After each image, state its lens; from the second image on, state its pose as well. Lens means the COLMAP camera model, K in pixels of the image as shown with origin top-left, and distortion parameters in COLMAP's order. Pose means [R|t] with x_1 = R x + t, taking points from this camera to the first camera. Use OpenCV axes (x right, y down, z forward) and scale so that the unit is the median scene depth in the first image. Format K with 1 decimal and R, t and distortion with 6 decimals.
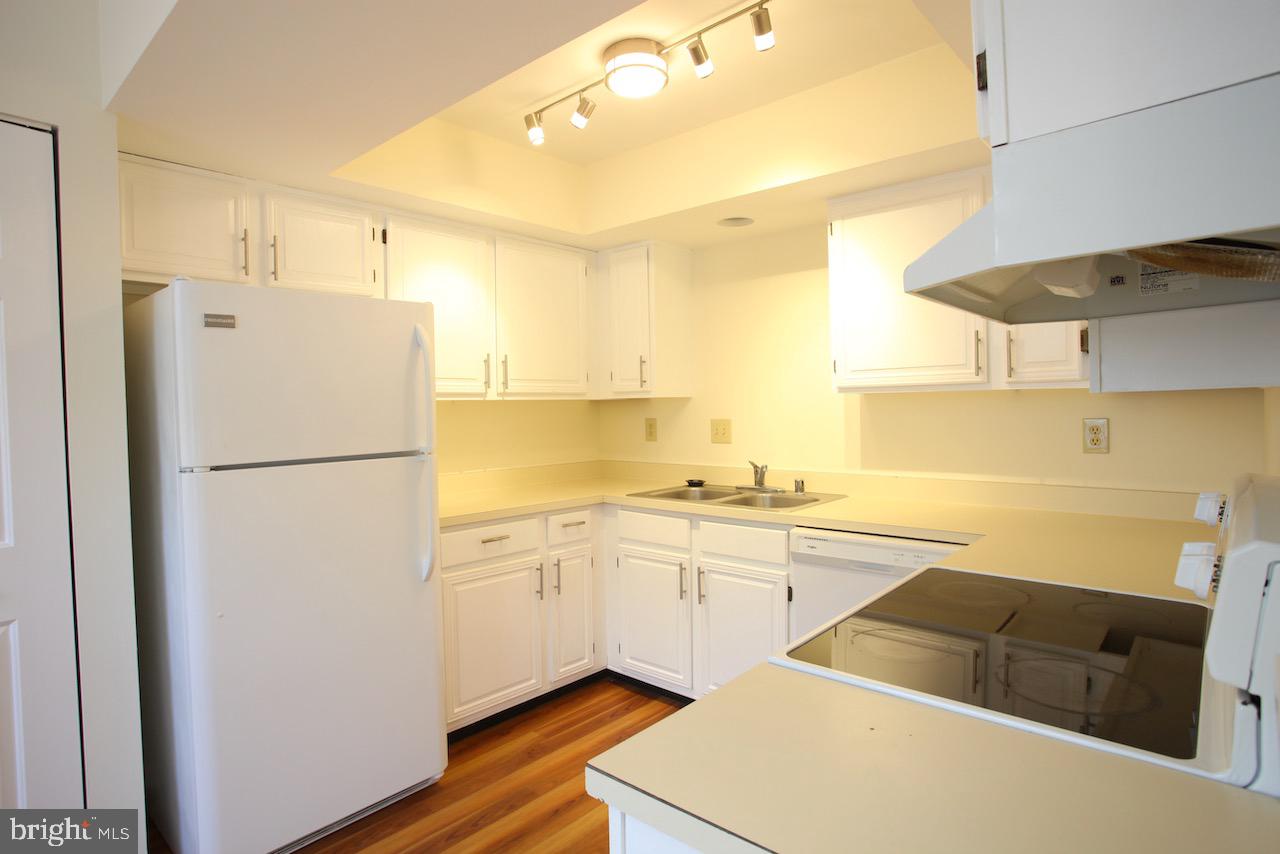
lens RADIAL K [[679.8, 0, 631.8], [0, 679.8, 425.6], [0, 0, 1]] dist [-0.061770, 0.028302]
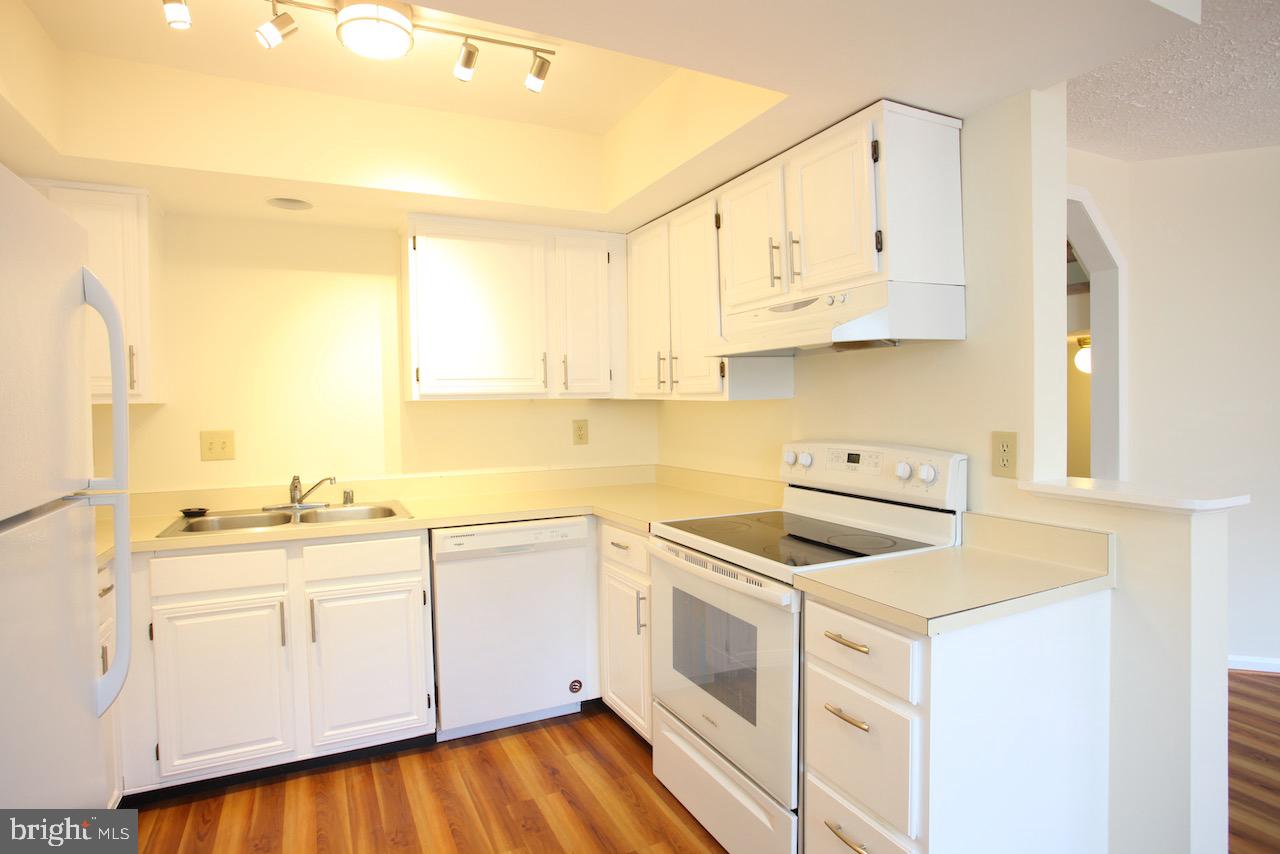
lens RADIAL K [[679.8, 0, 634.1], [0, 679.8, 421.9], [0, 0, 1]] dist [-0.061770, 0.028302]
pose [[0.379515, -0.014216, 0.925077, -0.566925], [0.036654, 0.999328, 0.000319, -0.002353], [-0.924459, 0.033786, 0.379781, 0.314401]]
